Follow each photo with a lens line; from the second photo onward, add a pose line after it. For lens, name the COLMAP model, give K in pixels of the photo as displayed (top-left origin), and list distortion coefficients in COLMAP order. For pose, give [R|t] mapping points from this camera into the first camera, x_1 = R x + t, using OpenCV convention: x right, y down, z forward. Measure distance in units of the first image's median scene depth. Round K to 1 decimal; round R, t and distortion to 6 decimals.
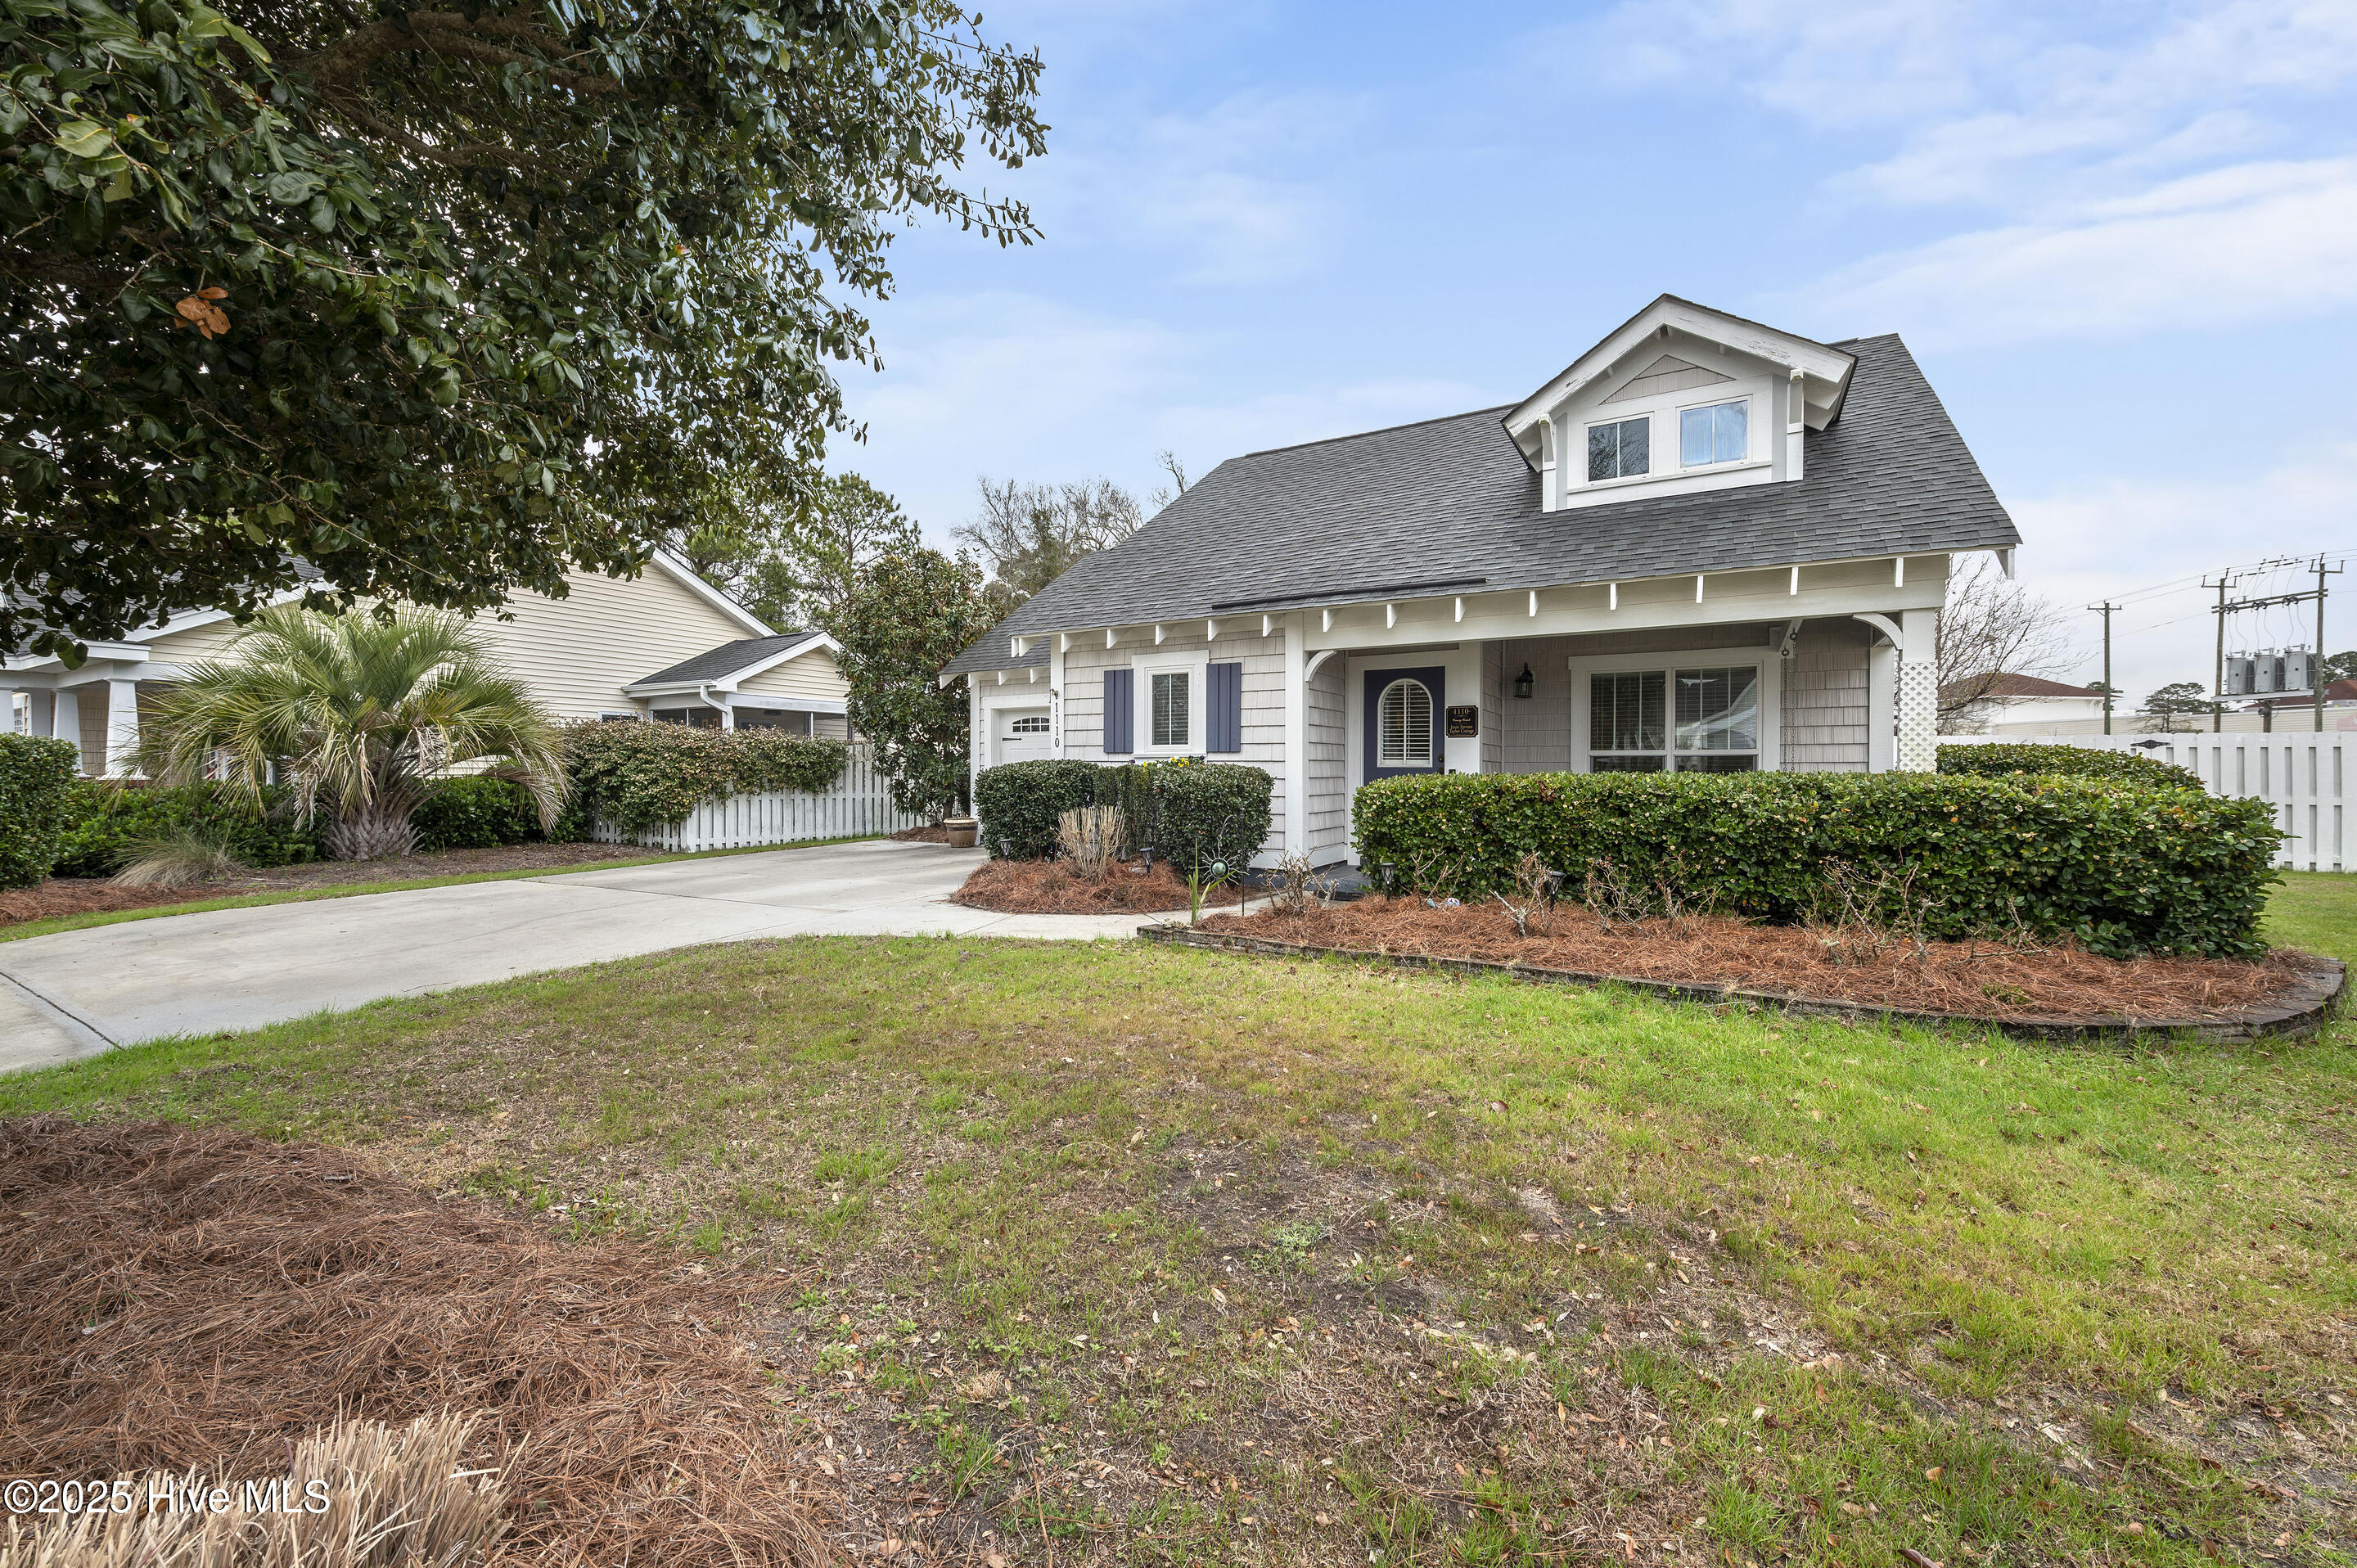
lens RADIAL K [[945.6, 0, 1164.3], [0, 945.6, 777.7], [0, 0, 1]] dist [-0.004081, -0.000417]
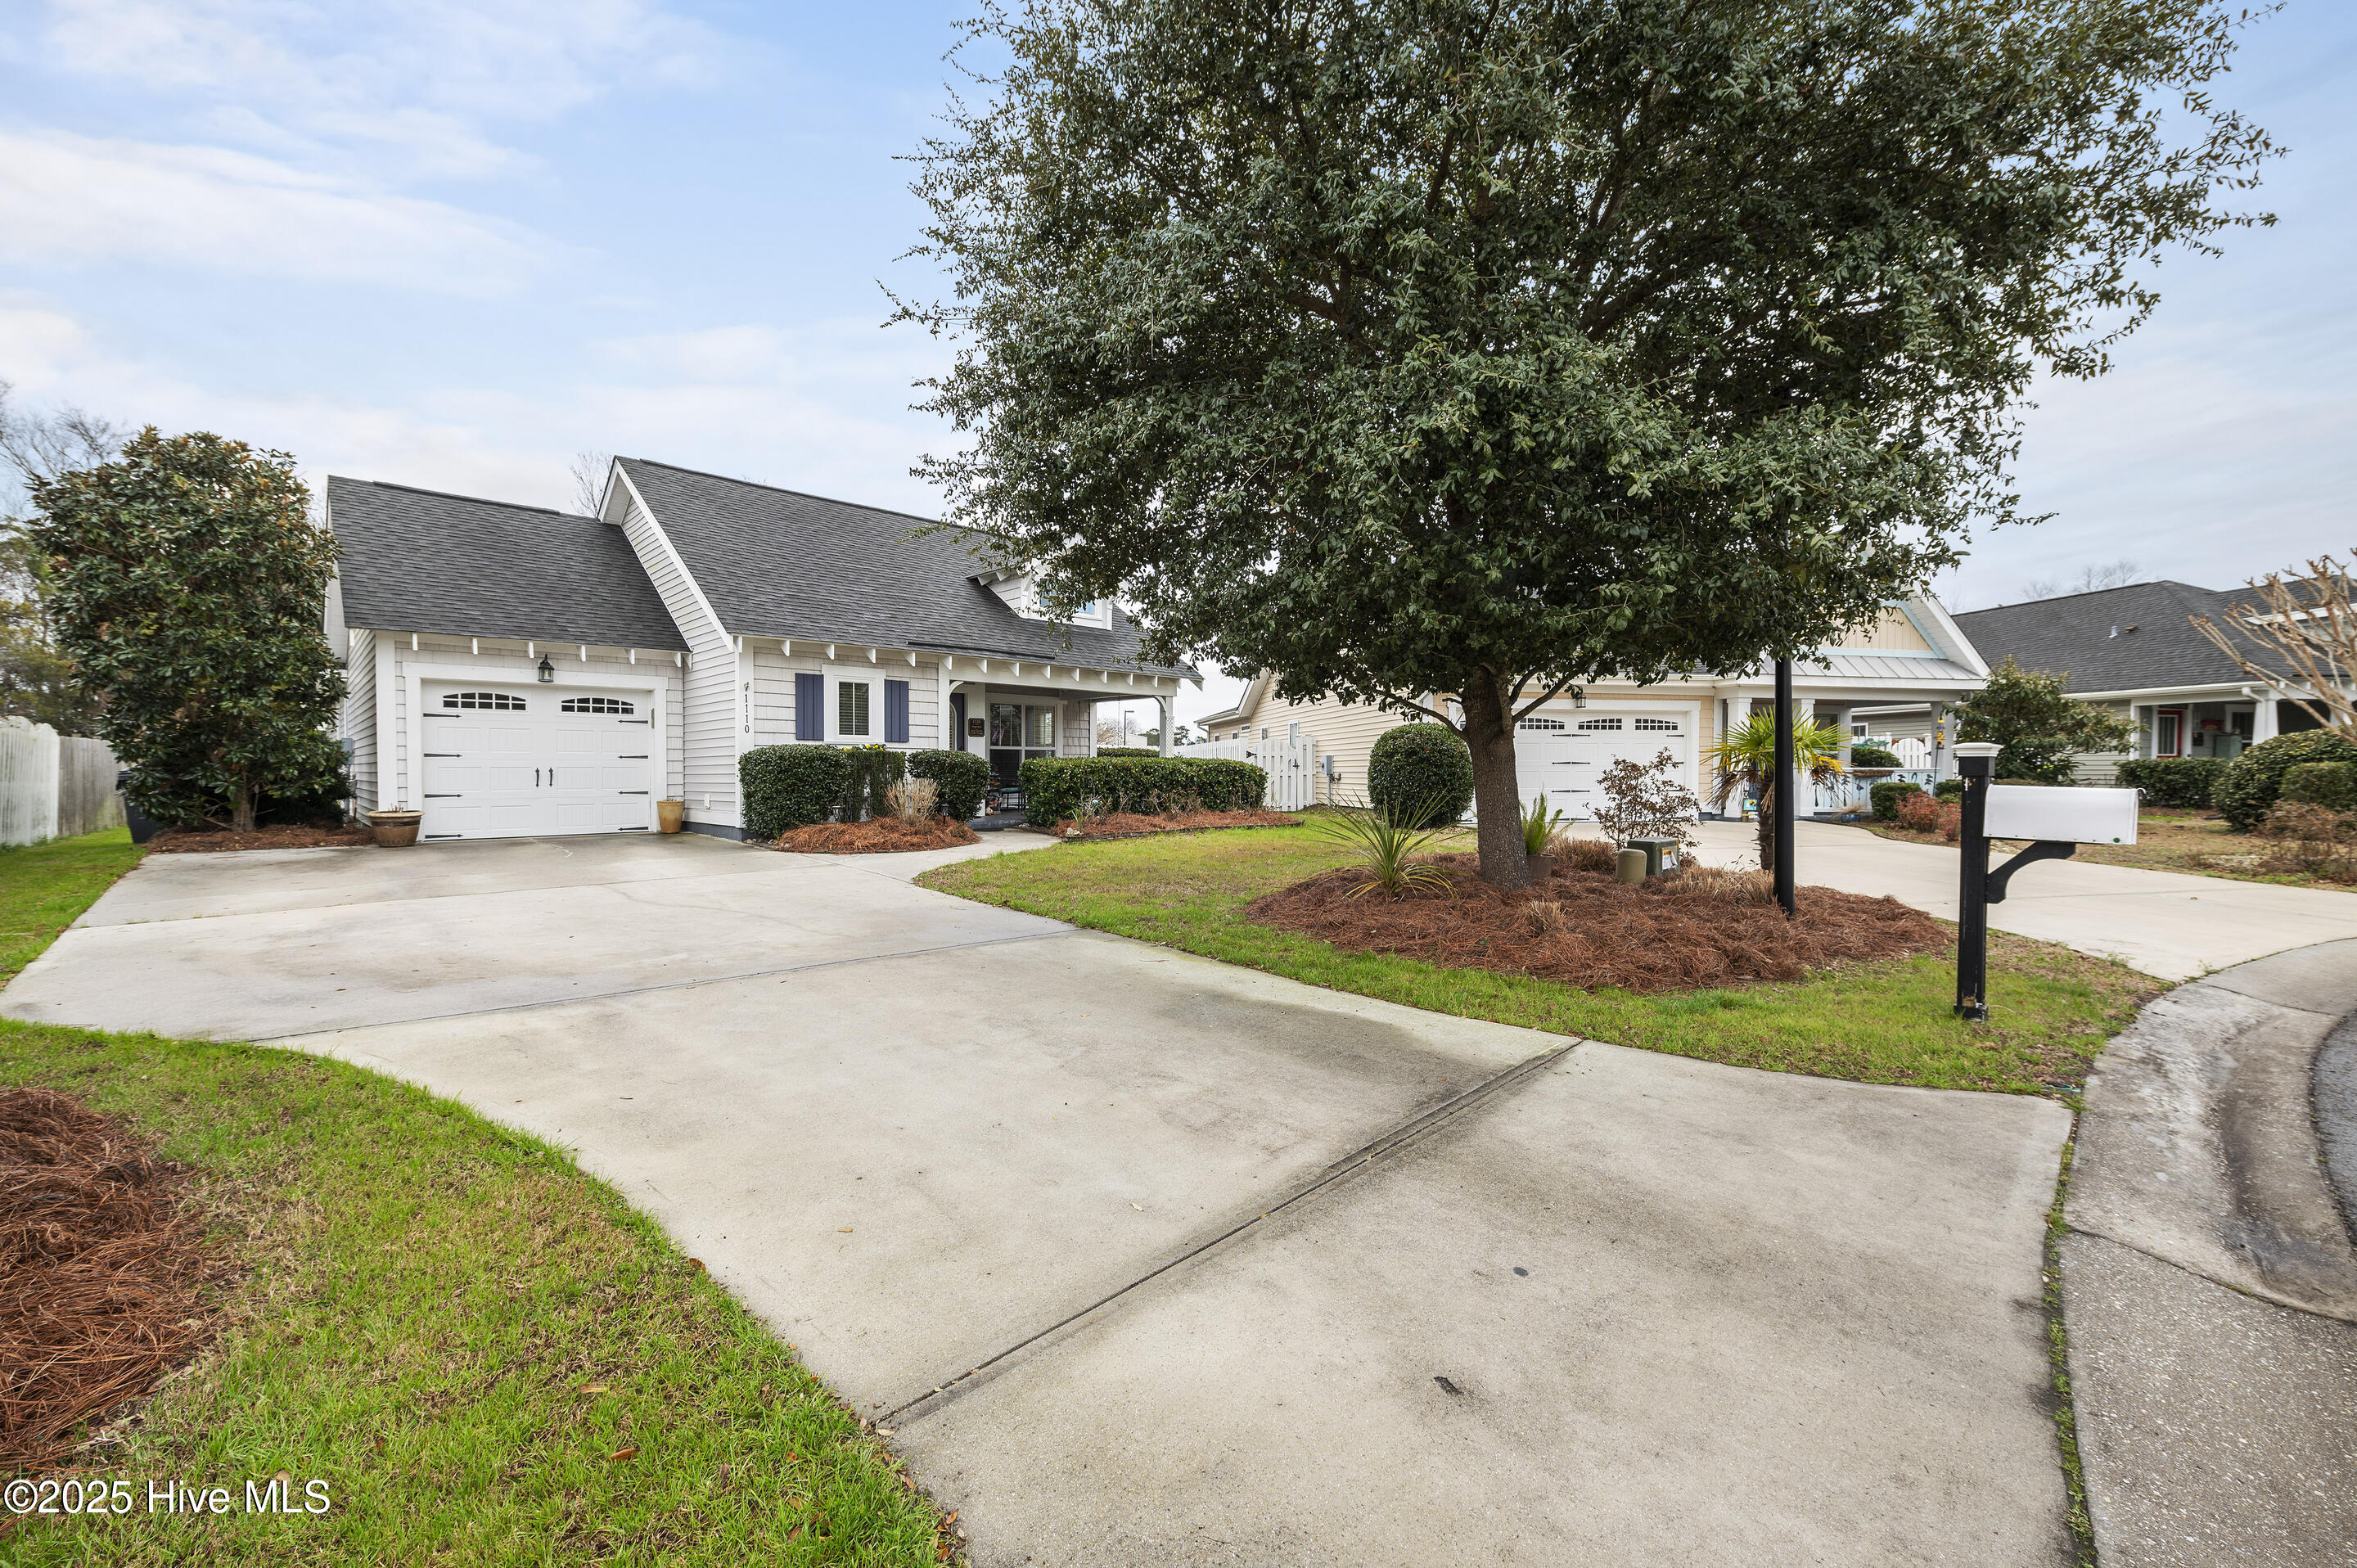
lens RADIAL K [[945.6, 0, 1184.2], [0, 945.6, 775.7], [0, 0, 1]] dist [-0.004081, -0.000417]
pose [[0.247113, -0.008860, 0.968946, -1.179594], [0.006343, 0.999952, 0.007525, 0.016289], [-0.968966, 0.004287, 0.247157, 0.207350]]
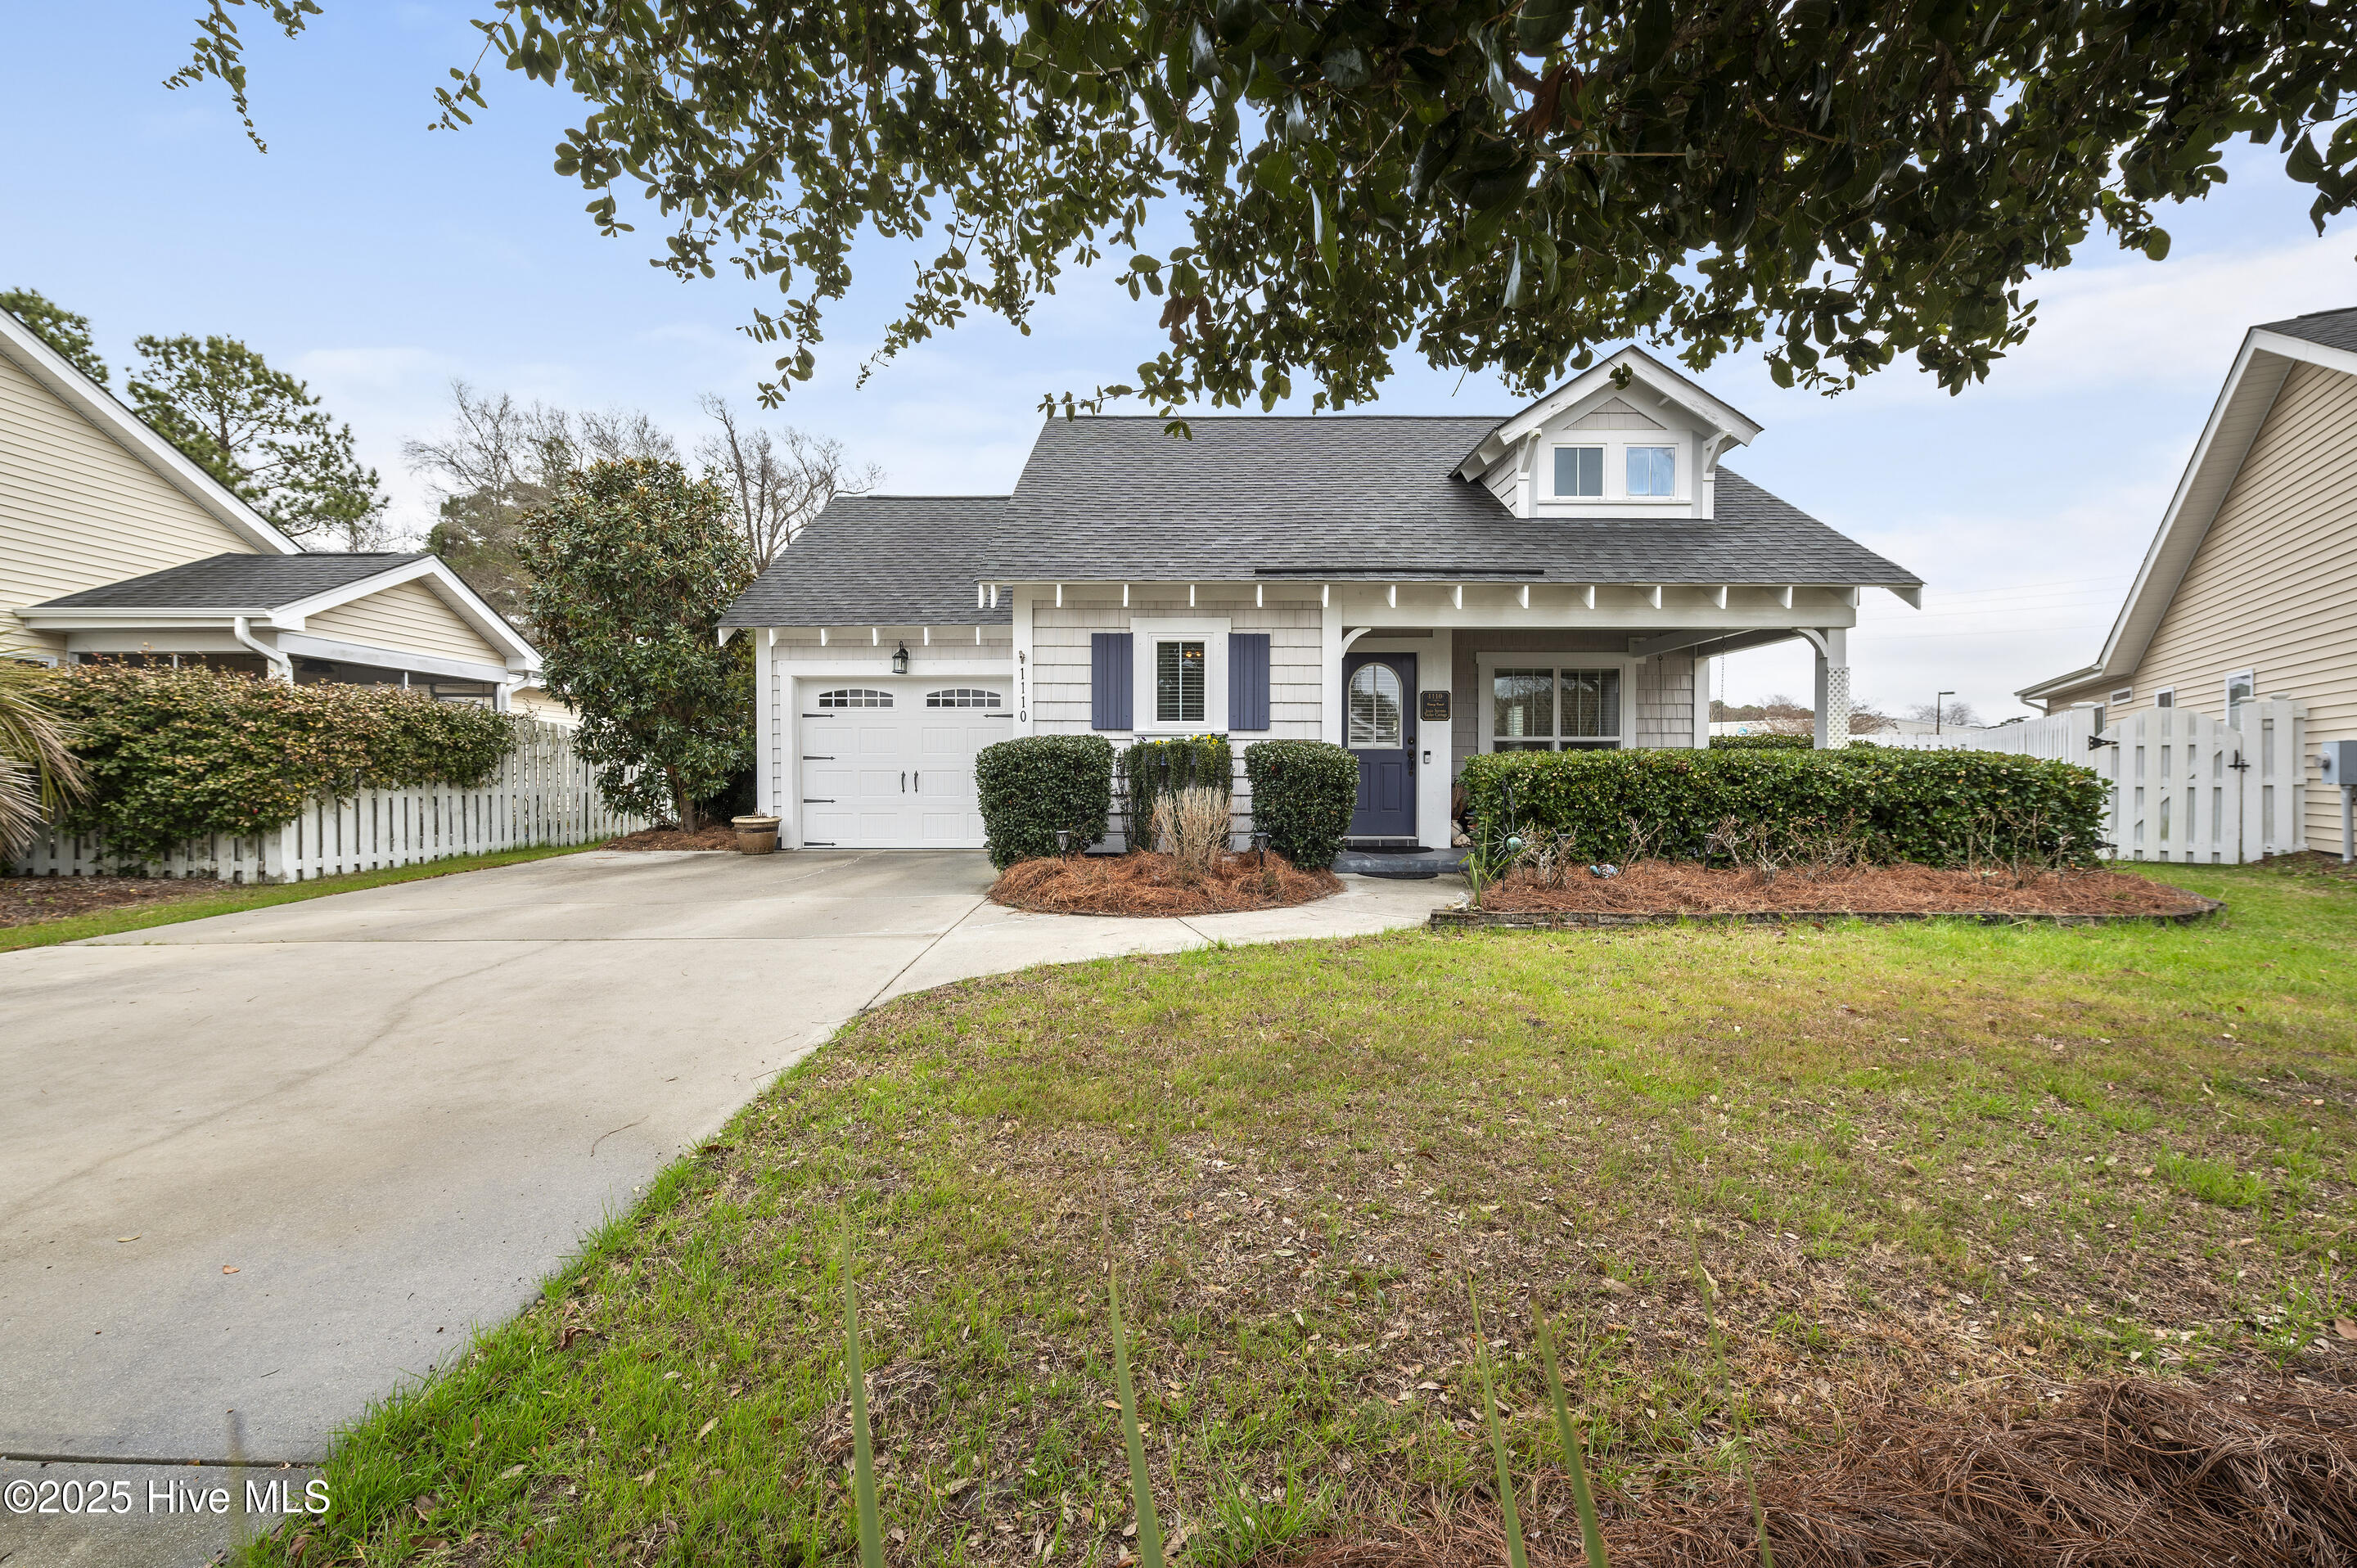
lens RADIAL K [[945.6, 0, 1173.1], [0, 945.6, 772.6], [0, 0, 1]] dist [-0.004081, -0.000417]
pose [[0.853212, -0.001137, 0.521563, -0.462275], [0.004896, 0.999971, -0.005829, 0.019013], [-0.521542, 0.007527, 0.853193, 0.240949]]
